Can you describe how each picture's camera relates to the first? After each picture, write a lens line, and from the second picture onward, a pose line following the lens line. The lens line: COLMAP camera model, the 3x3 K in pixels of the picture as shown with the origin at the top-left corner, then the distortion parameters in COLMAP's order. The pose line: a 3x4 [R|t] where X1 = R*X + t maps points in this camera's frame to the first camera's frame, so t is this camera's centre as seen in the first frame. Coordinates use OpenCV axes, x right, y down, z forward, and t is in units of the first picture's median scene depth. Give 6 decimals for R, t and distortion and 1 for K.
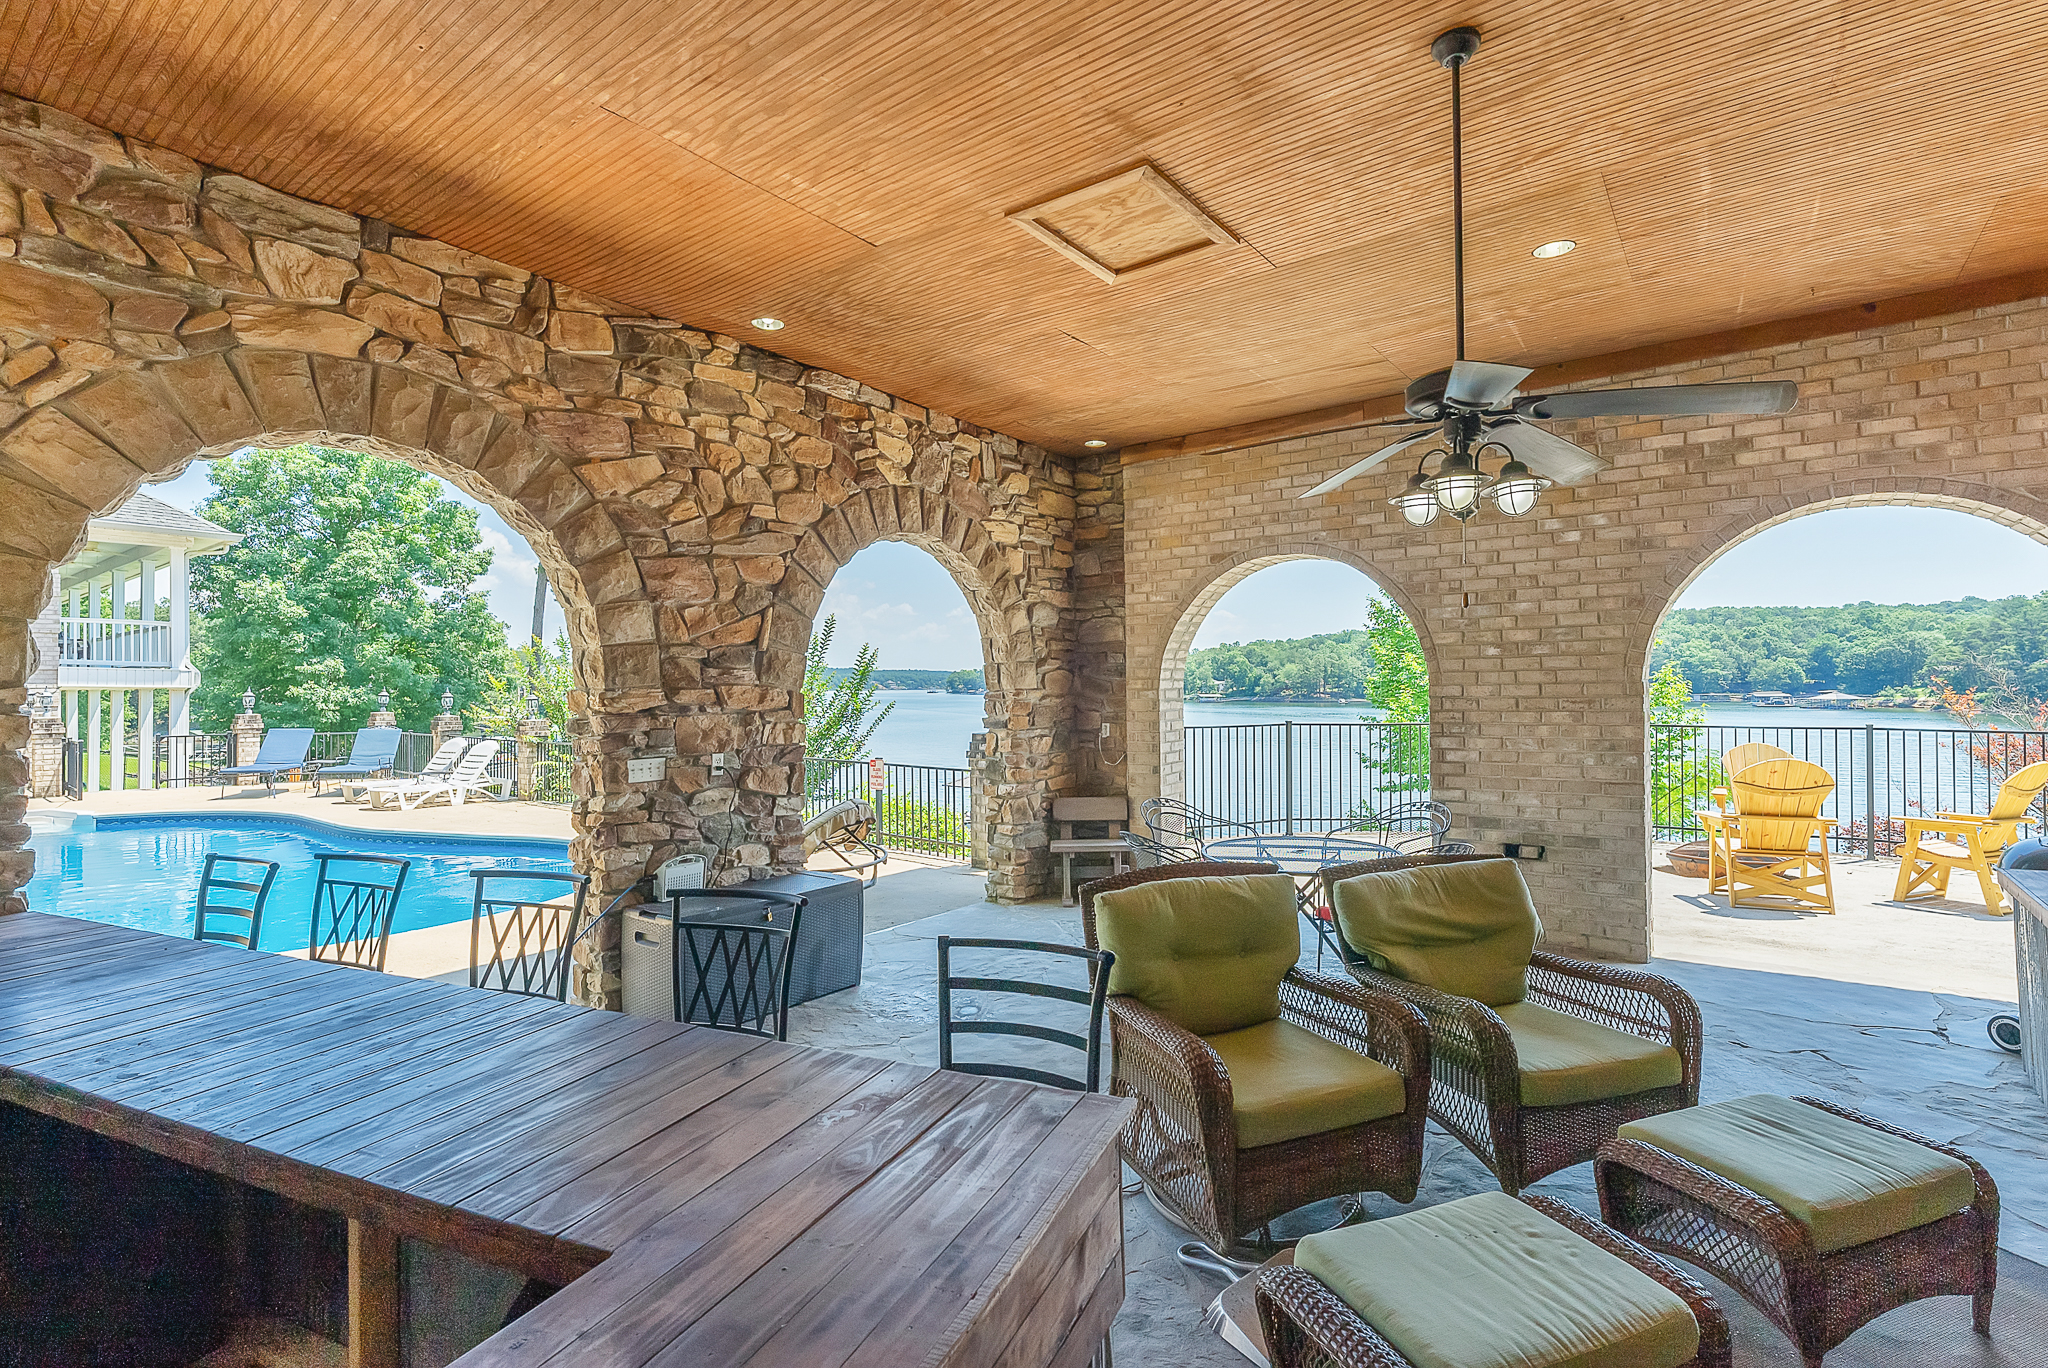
lens RADIAL K [[972.1, 0, 1024.0], [0, 972.1, 684.0], [0, 0, 1]] dist [-0.000592, -0.000525]
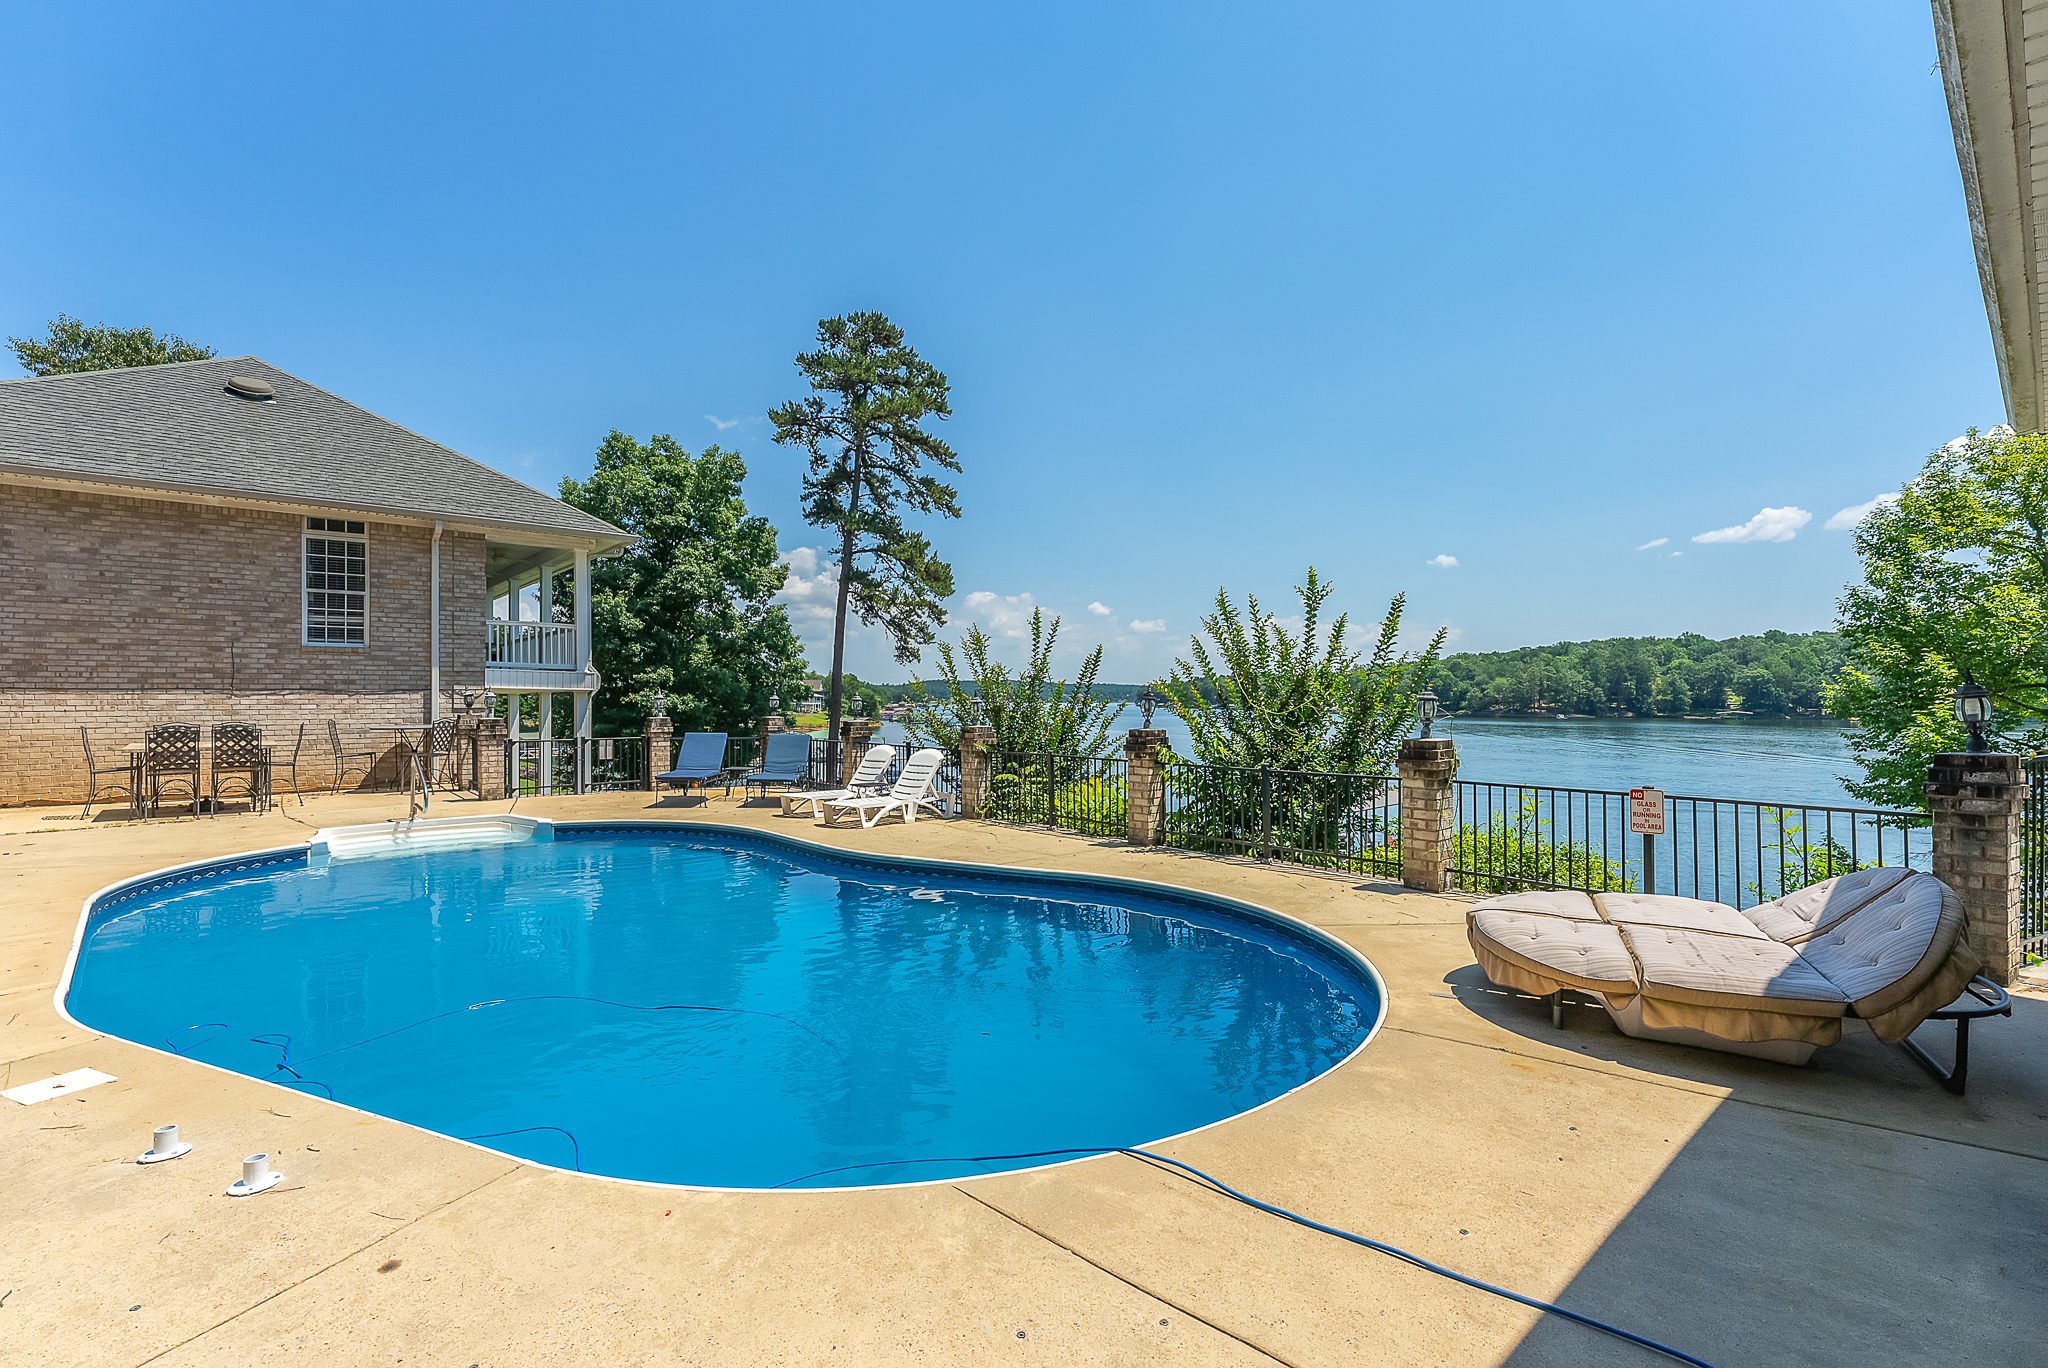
lens RADIAL K [[926.1, 0, 1021.9], [0, 926.1, 708.4], [0, 0, 1]] dist [-0.000161, 0.000000]
pose [[0.980704, 0.006061, -0.195402, -0.128606], [-0.003730, 0.999917, 0.012294, 0.004655], [0.195461, -0.011328, 0.980646, 0.082195]]
